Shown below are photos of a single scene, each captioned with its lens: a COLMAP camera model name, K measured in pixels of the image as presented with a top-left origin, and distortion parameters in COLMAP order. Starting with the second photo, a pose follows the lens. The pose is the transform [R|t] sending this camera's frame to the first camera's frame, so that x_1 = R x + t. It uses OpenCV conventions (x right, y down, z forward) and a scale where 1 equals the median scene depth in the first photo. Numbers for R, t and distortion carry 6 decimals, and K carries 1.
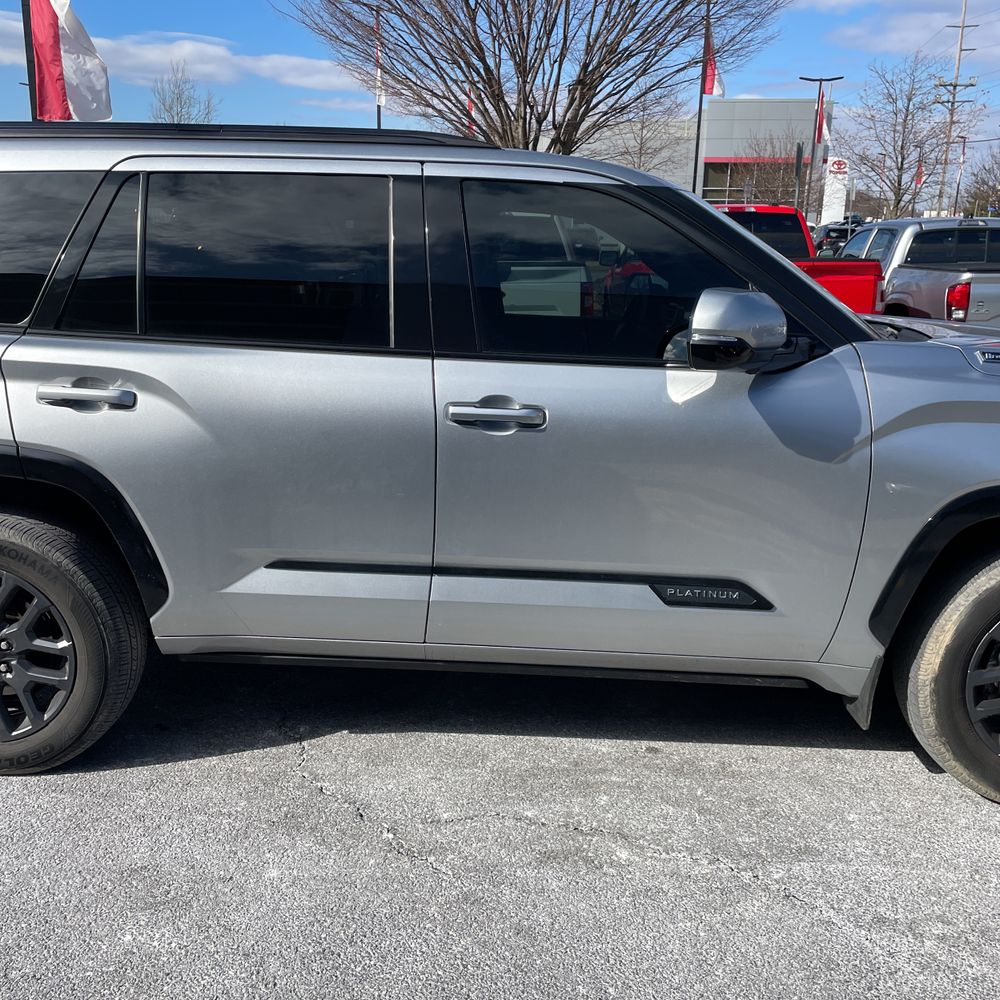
lens RADIAL K [[1018.8, 0, 500.3], [0, 1018.8, 478.2], [0, 0, 1]] dist [0.088285, -0.112262]
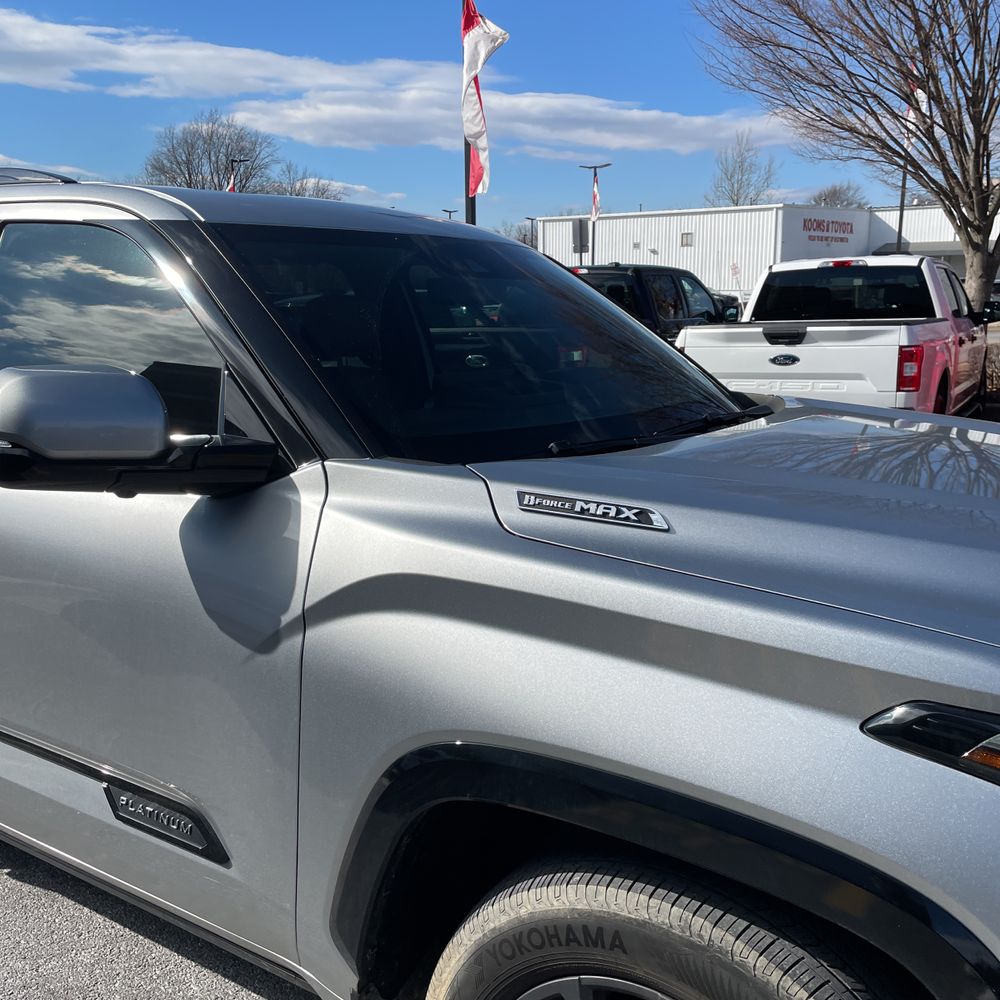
lens RADIAL K [[1018.8, 0, 500.3], [0, 1018.8, 478.2], [0, 0, 1]] dist [0.088285, -0.112262]
pose [[0.857827, 0.069812, -0.509176, 0.725684], [-0.098539, 0.994692, -0.029632, -0.110334], [0.504404, 0.075592, 0.860152, 0.514957]]
